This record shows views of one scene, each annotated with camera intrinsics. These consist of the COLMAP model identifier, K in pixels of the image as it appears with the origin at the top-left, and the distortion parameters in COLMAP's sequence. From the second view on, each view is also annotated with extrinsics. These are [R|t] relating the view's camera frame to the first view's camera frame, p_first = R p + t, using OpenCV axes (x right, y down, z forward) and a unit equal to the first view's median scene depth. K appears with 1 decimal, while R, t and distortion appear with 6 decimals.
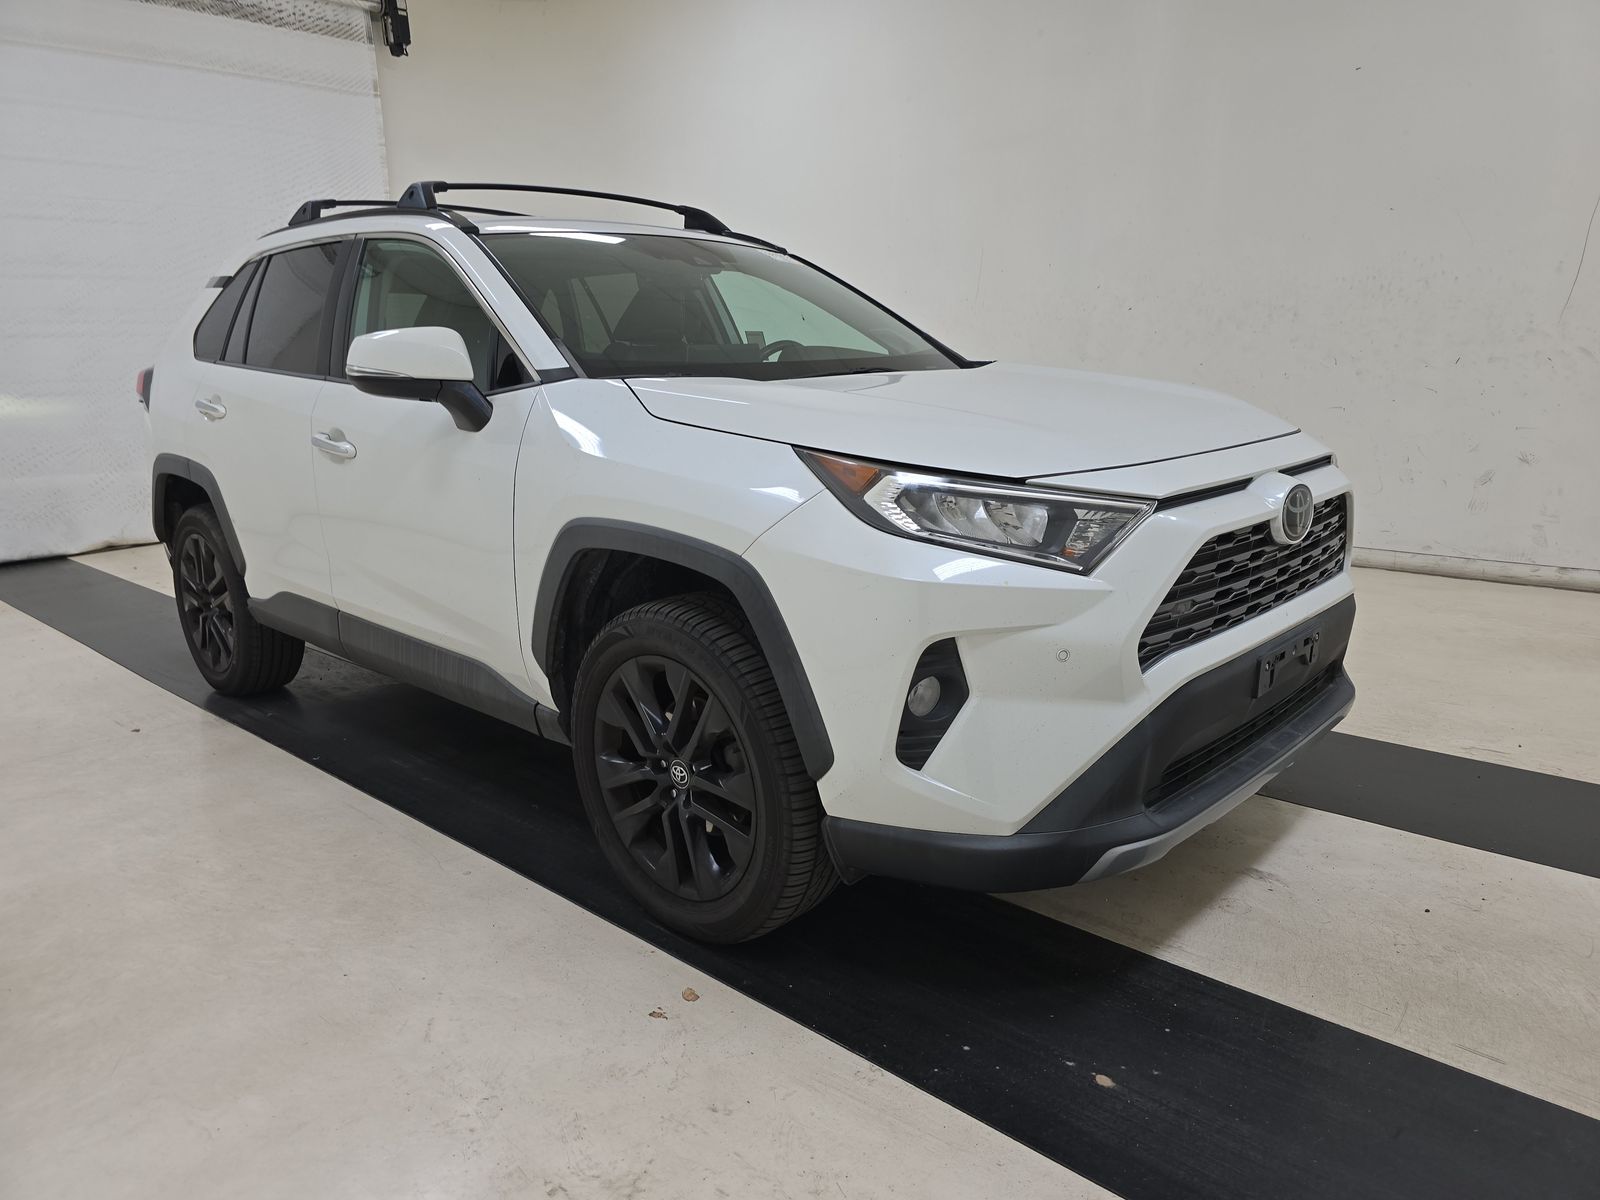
lens RADIAL K [[1077.8, 0, 814.1], [0, 1077.8, 596.2], [0, 0, 1]] dist [0.028381, -0.021329]
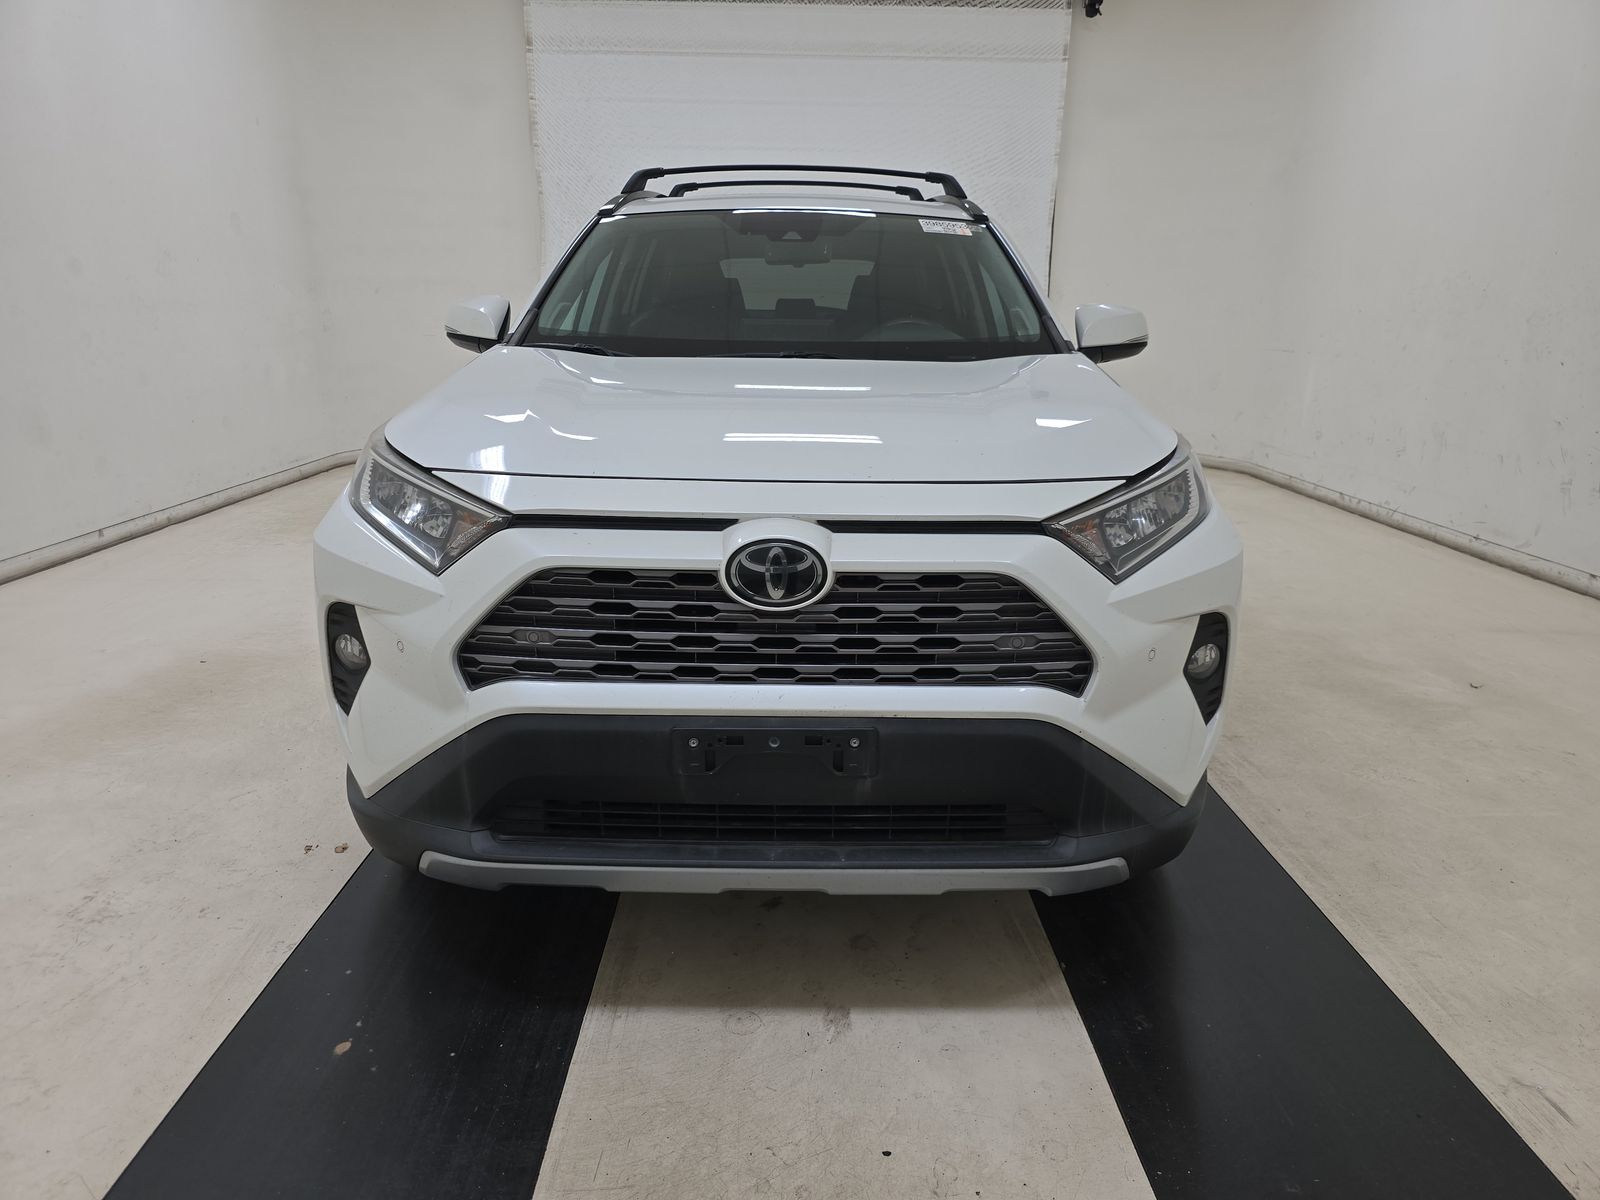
lens RADIAL K [[1077.8, 0, 815.4], [0, 1077.8, 602.4], [0, 0, 1]] dist [0.028381, -0.021329]
pose [[0.688972, 0.228464, -0.687839, 0.306329], [-0.196382, 0.972364, 0.126263, -0.048919], [0.697676, 0.048088, 0.714797, 0.139570]]
